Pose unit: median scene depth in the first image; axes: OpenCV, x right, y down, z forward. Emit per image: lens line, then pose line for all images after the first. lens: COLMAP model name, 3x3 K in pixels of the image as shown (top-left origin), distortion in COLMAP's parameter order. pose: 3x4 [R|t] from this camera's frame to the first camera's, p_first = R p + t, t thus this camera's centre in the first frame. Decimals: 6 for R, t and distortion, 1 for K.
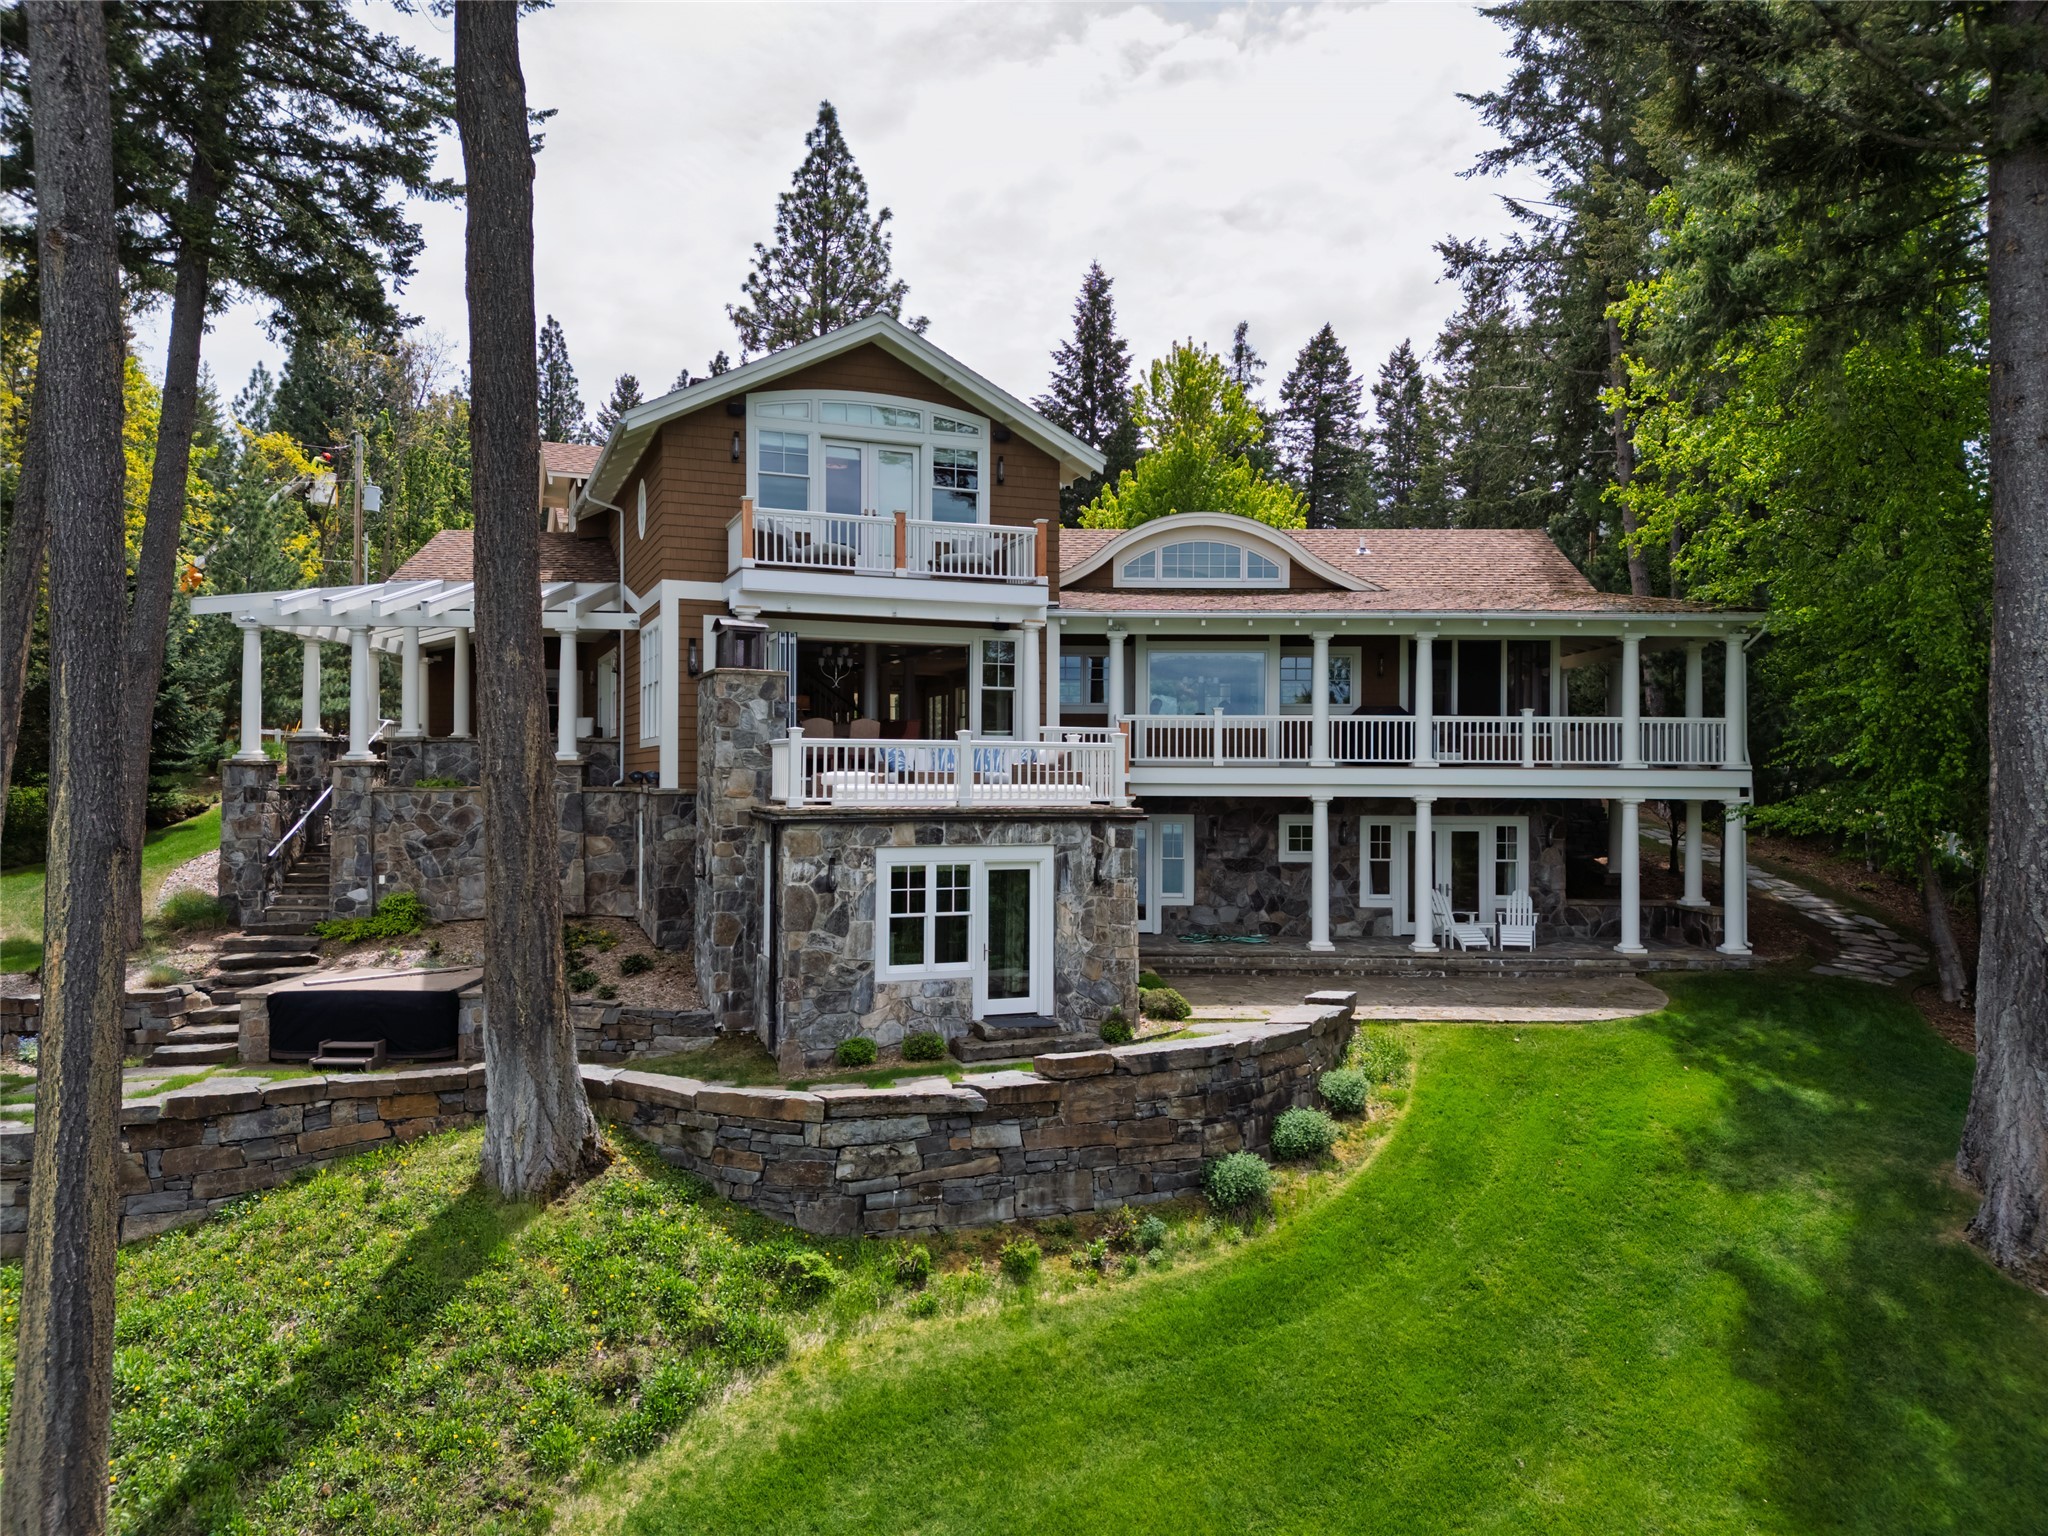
lens RADIAL K [[1526.7, 0, 1015.7], [0, 1526.7, 761.0], [0, 0, 1]] dist [0.077356, -0.037518]
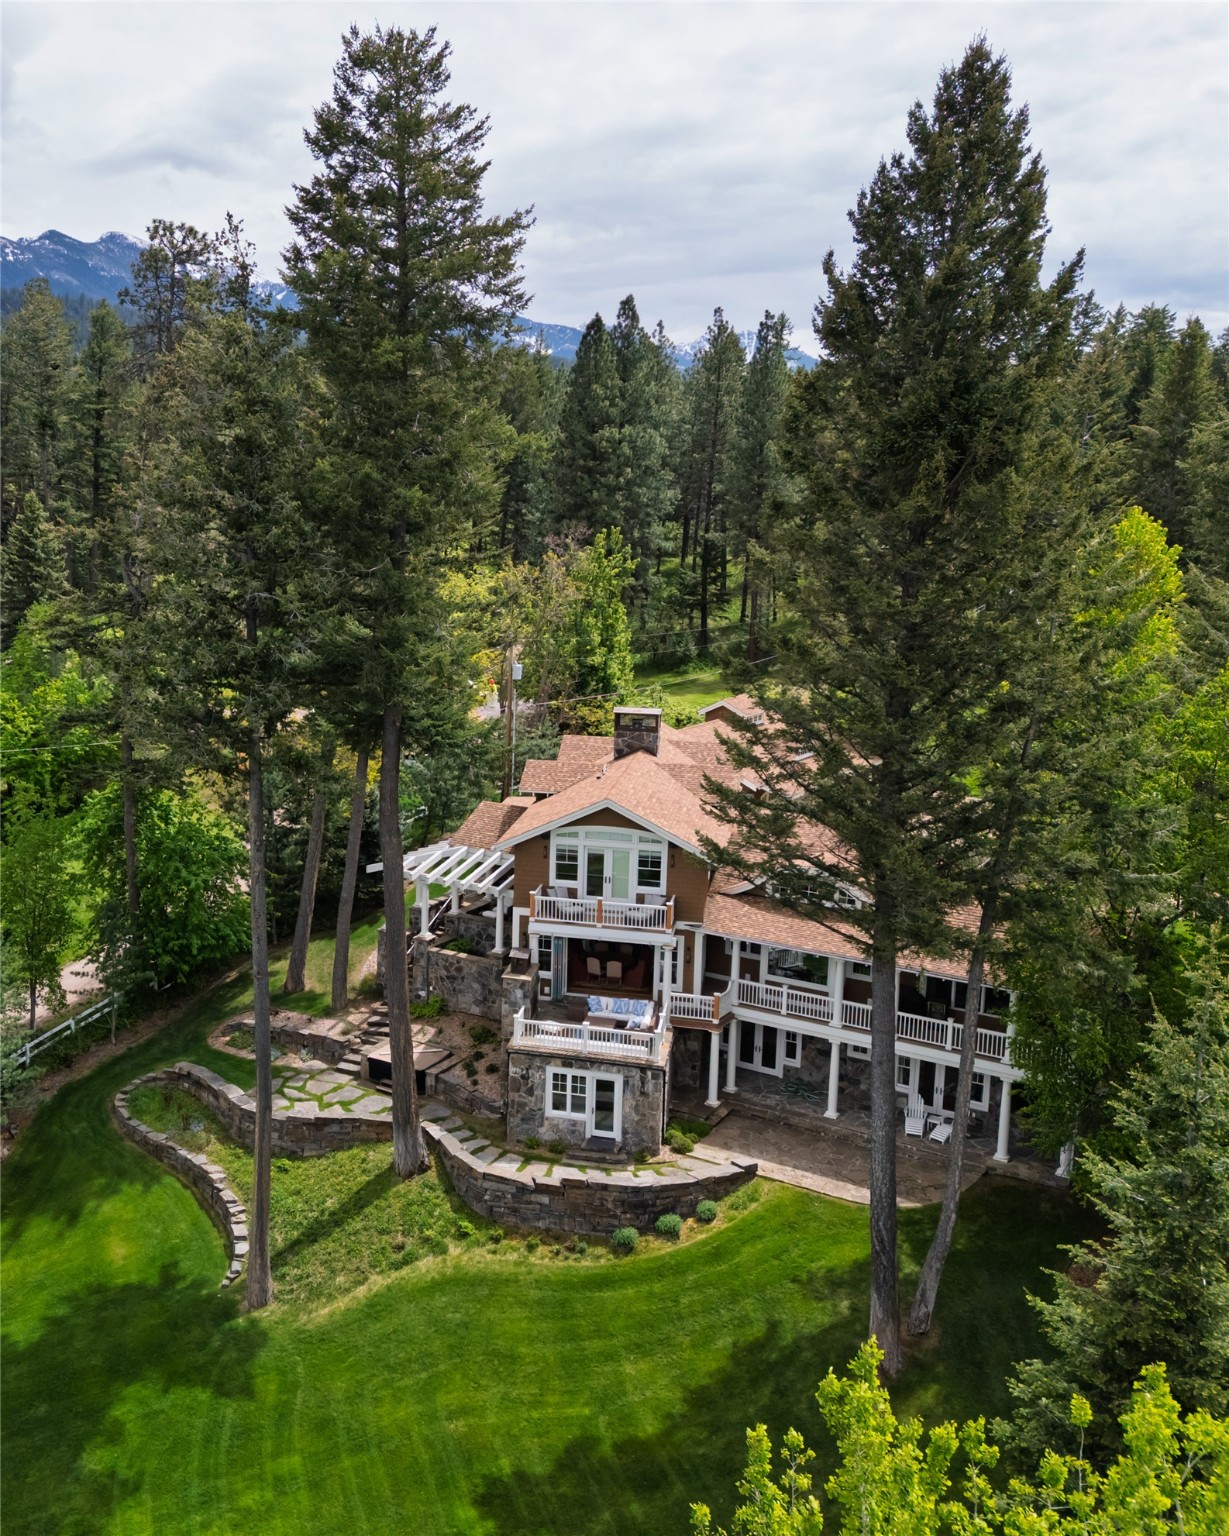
lens RADIAL K [[1526.2, 0, 311.8], [0, 1526.2, 761.6], [0, 0, 1]] dist [0.055388, 0.000000]
pose [[0.776486, 0.103411, -0.621591, 1.074943], [0.018134, 0.982367, 0.186083, -0.870932], [0.629873, -0.155763, 0.760919, -1.045564]]
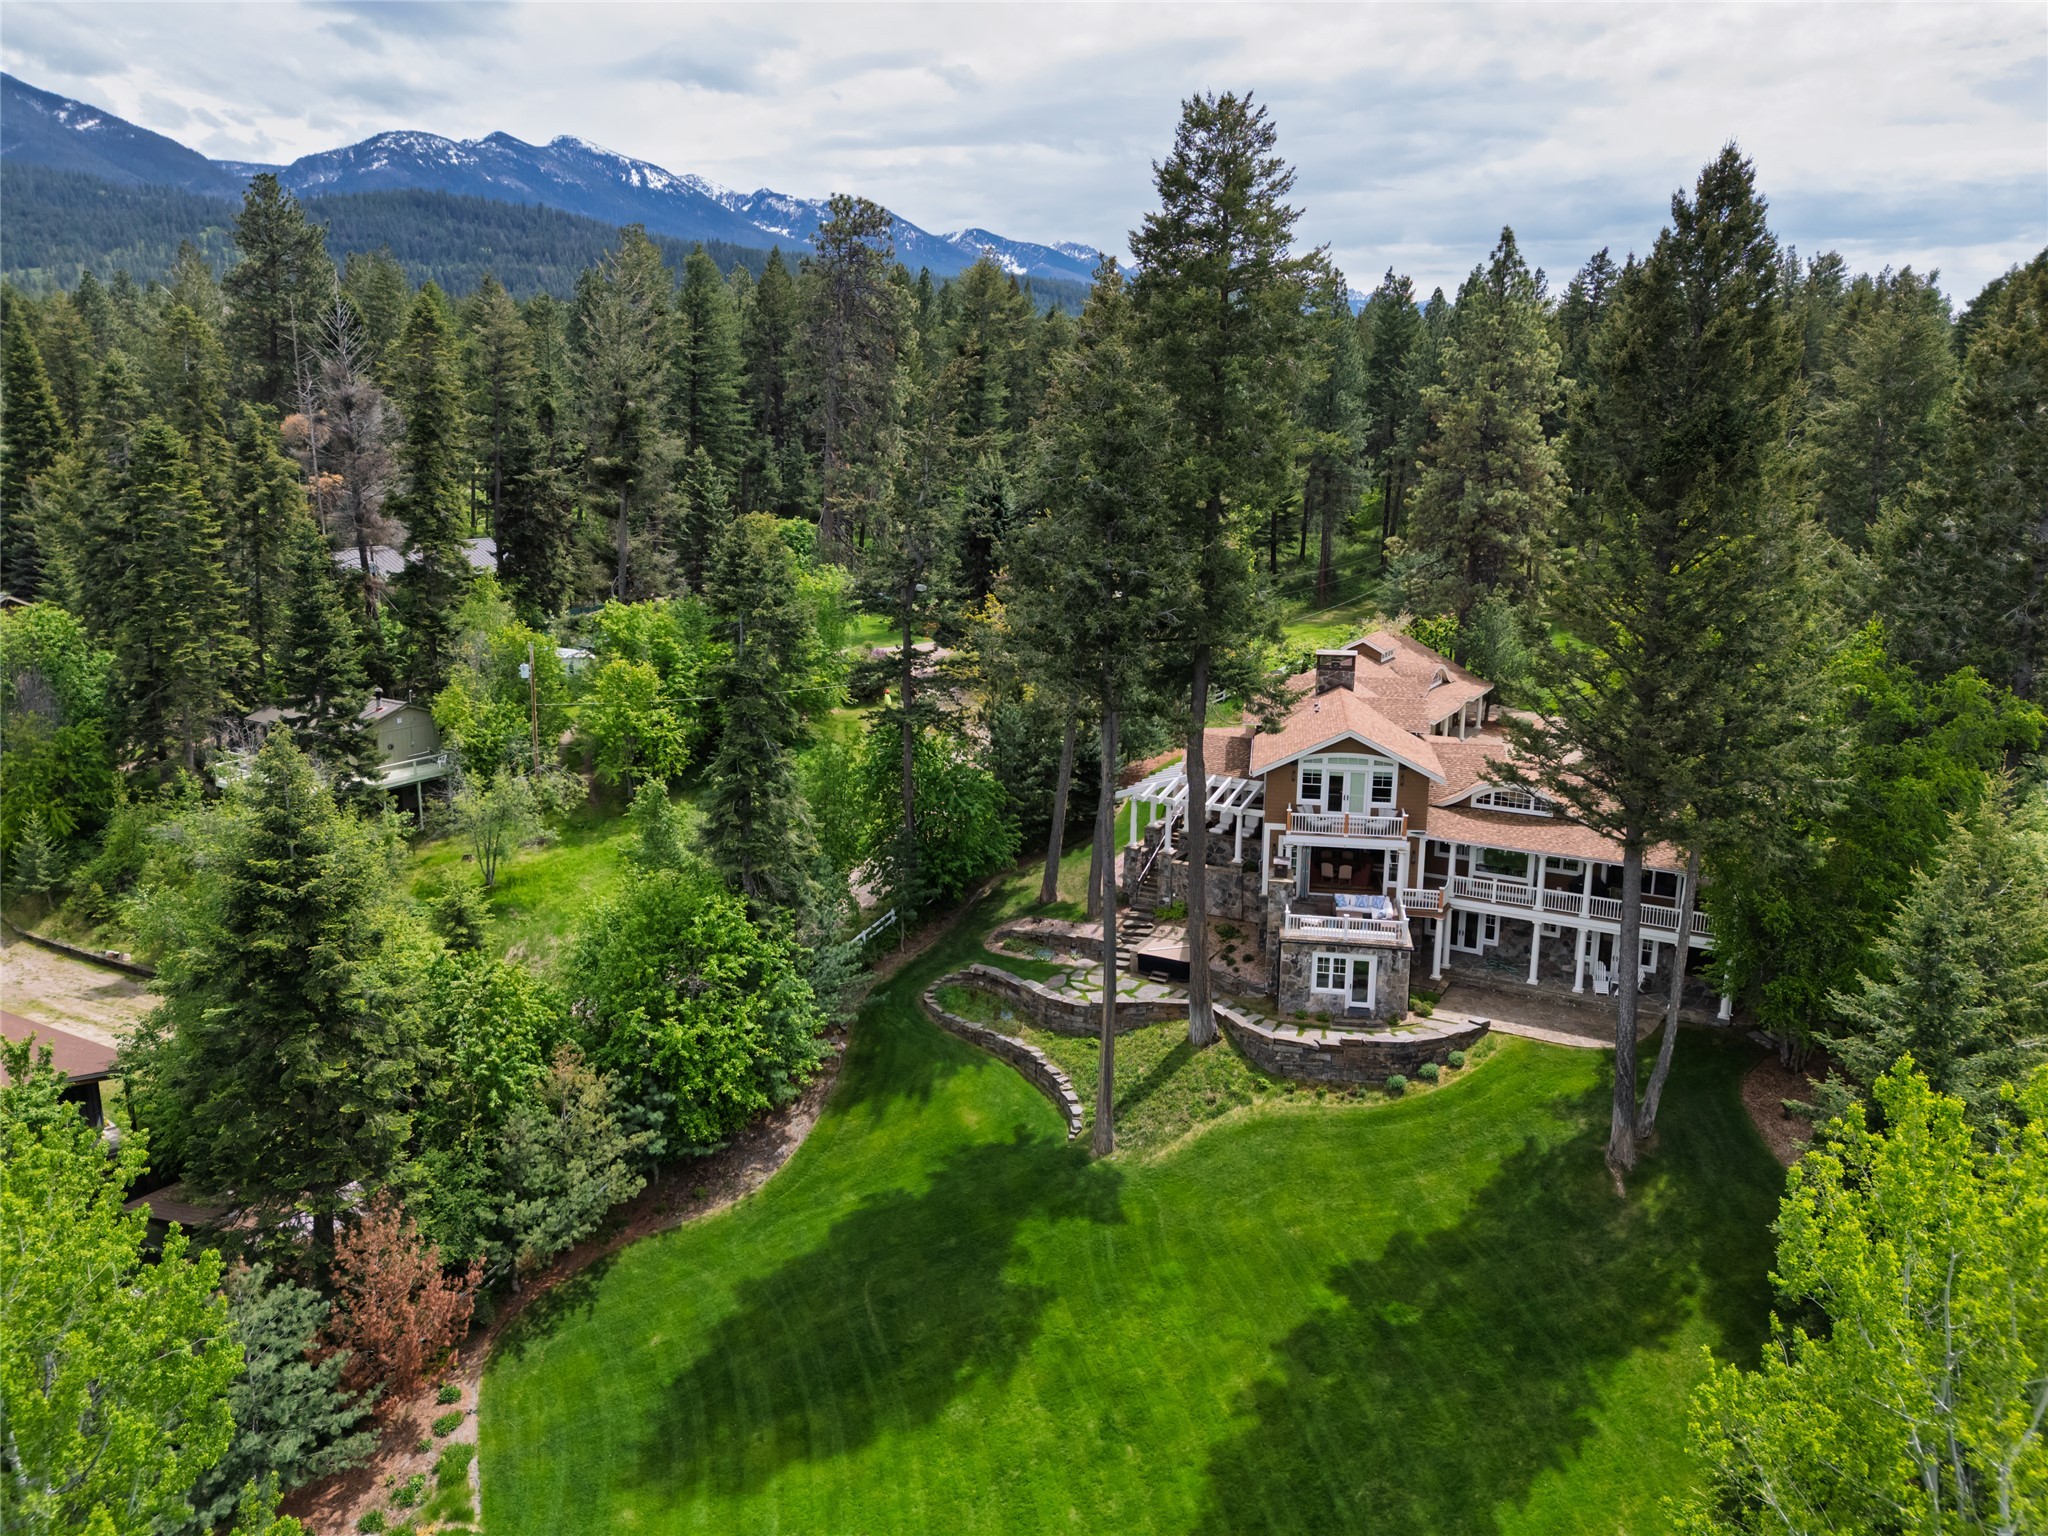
lens RADIAL K [[1526.7, 0, 969.2], [0, 1526.7, 761.8], [0, 0, 1]] dist [0.077356, -0.037518]
pose [[0.848736, 0.113063, -0.516590, 0.831119], [0.014211, 0.971648, 0.236007, -1.000893], [0.528626, -0.207649, 0.823065, -1.743953]]
